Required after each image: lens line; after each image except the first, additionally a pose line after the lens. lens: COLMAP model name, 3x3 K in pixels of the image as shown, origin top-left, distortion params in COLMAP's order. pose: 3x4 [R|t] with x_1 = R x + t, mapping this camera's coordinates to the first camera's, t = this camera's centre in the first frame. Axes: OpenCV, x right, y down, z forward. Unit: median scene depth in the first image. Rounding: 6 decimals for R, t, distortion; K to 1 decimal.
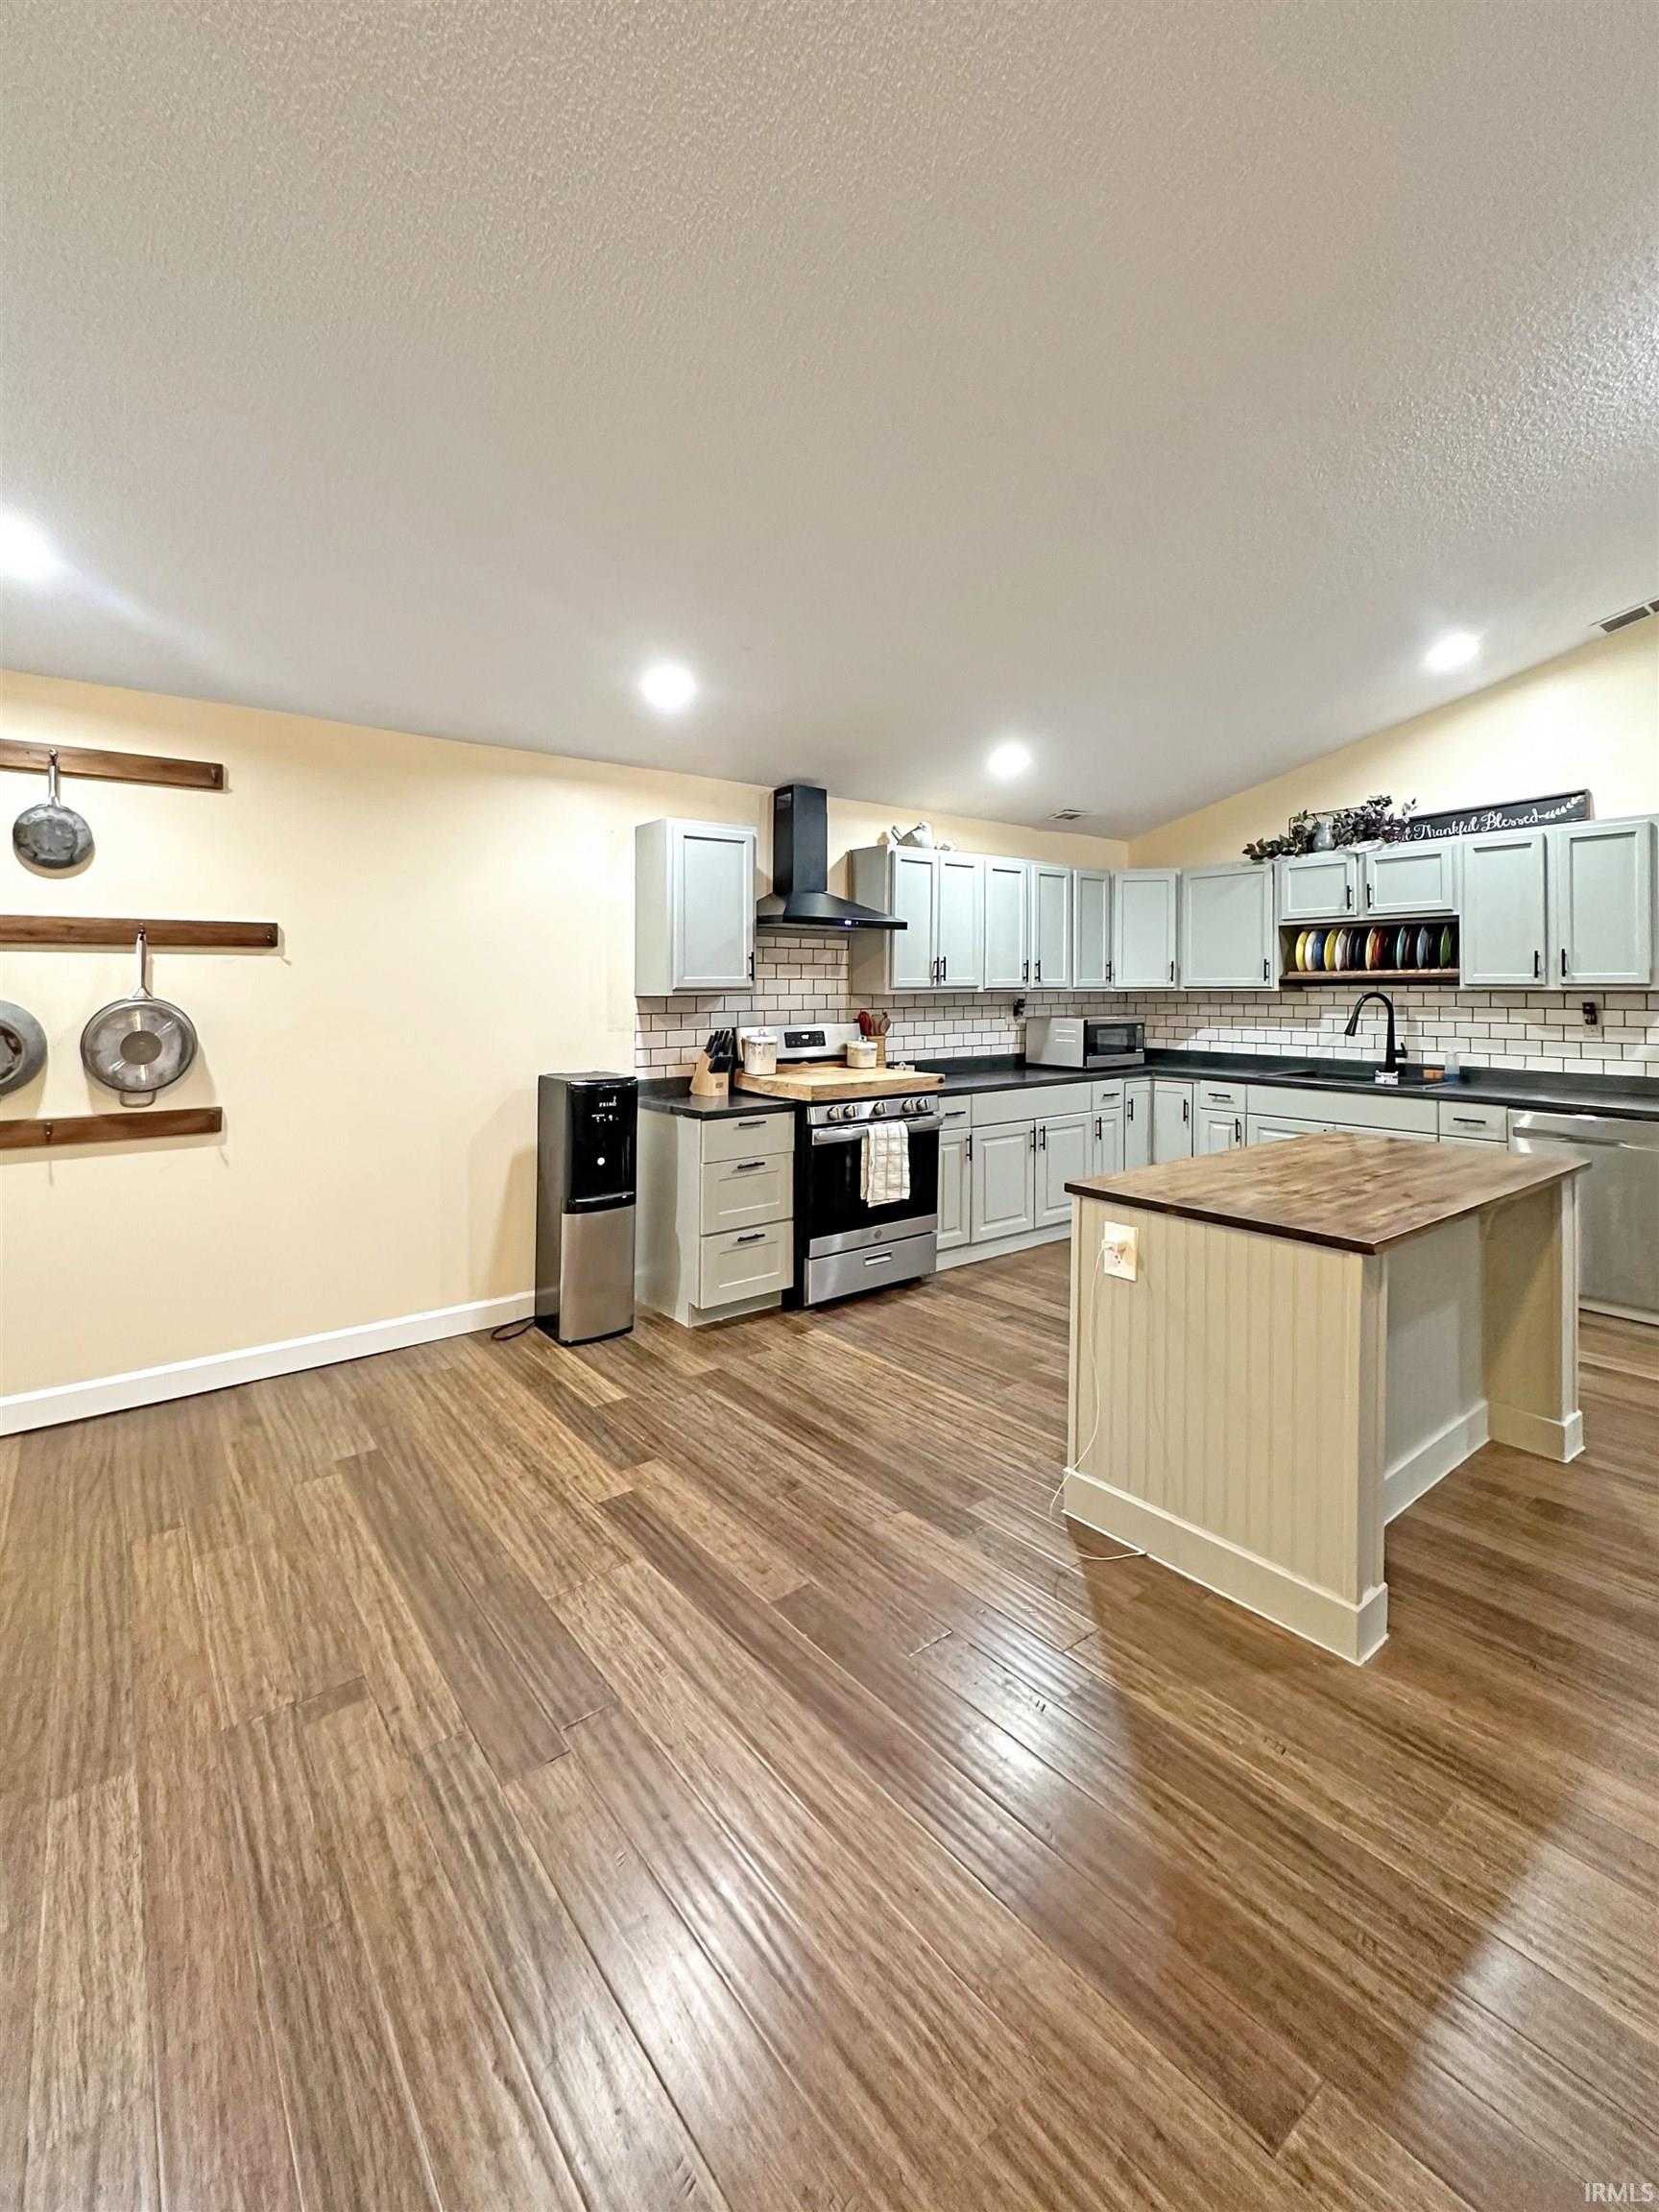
lens RADIAL K [[1016.3, 0, 828.8], [0, 1016.3, 1011.4], [0, 0, 1]] dist [0.032855, -0.000351]
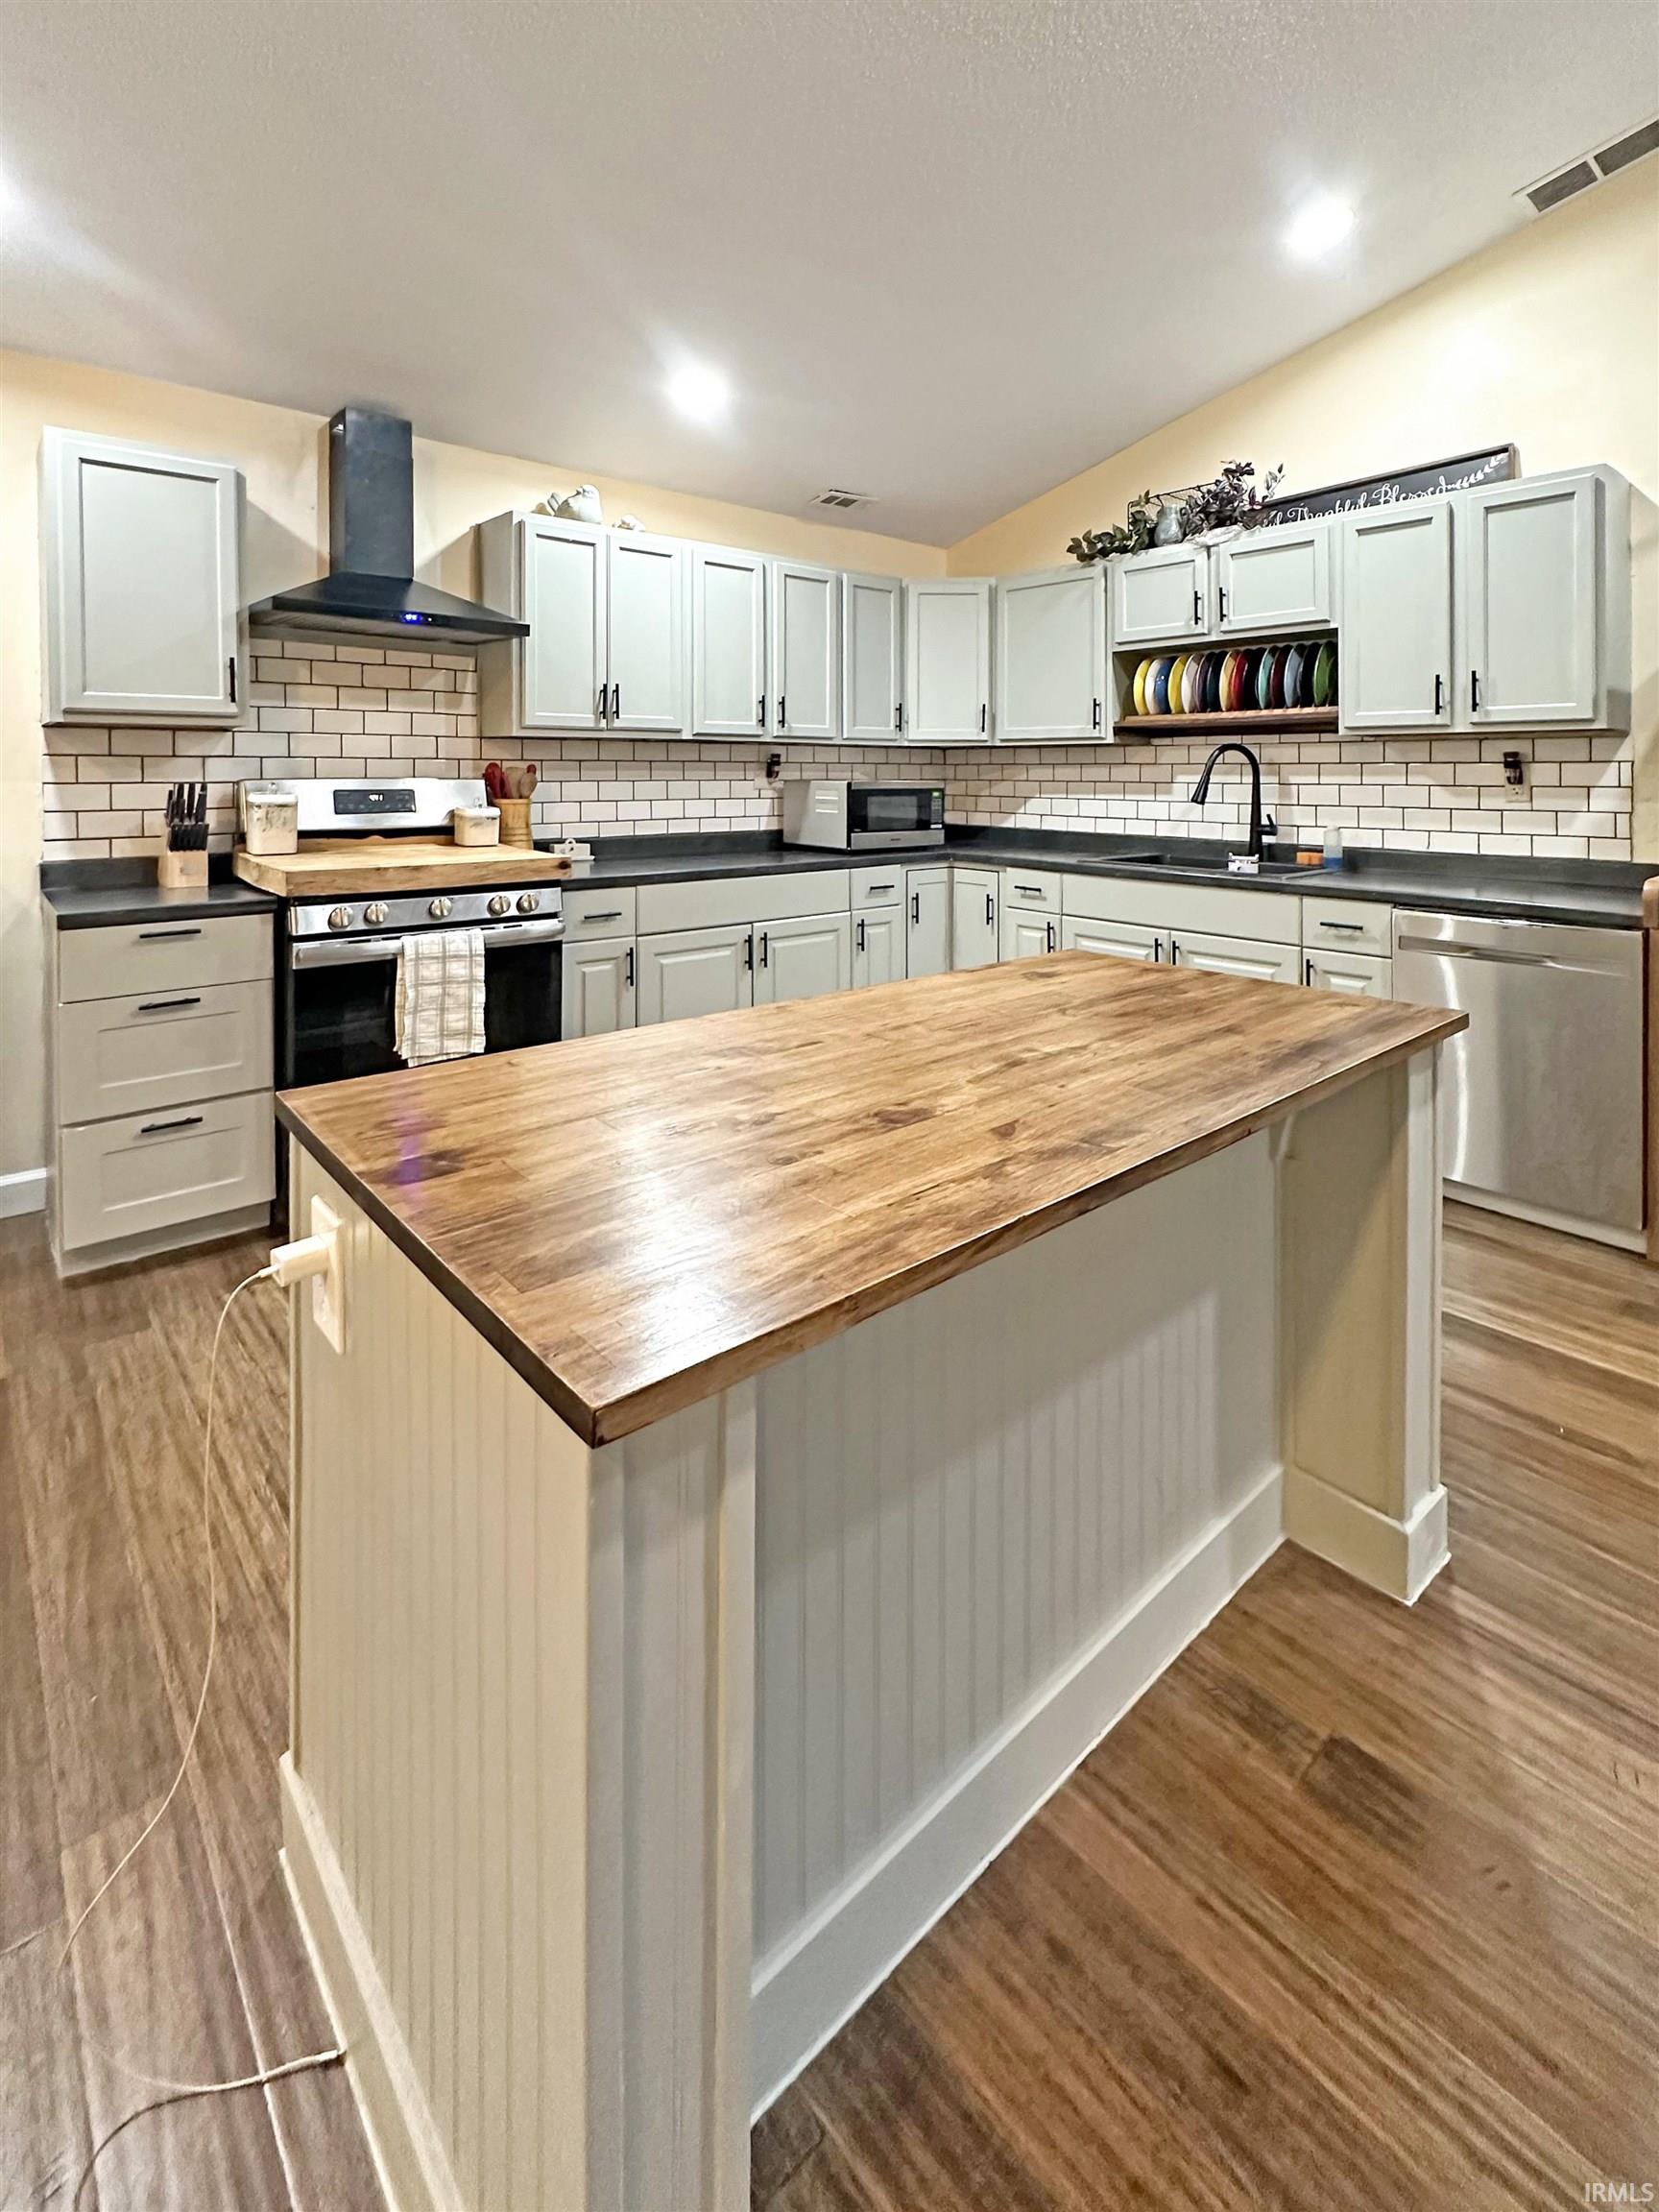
lens RADIAL K [[1054.1, 0, 872.0], [0, 1054.1, 794.5], [0, 0, 1]] dist [0.017390, -0.000060]
pose [[0.998309, 0.007873, 0.057591, 0.258254], [-0.007503, 0.999950, -0.006635, 0.025151], [-0.057641, 0.006192, 0.998318, 0.305995]]
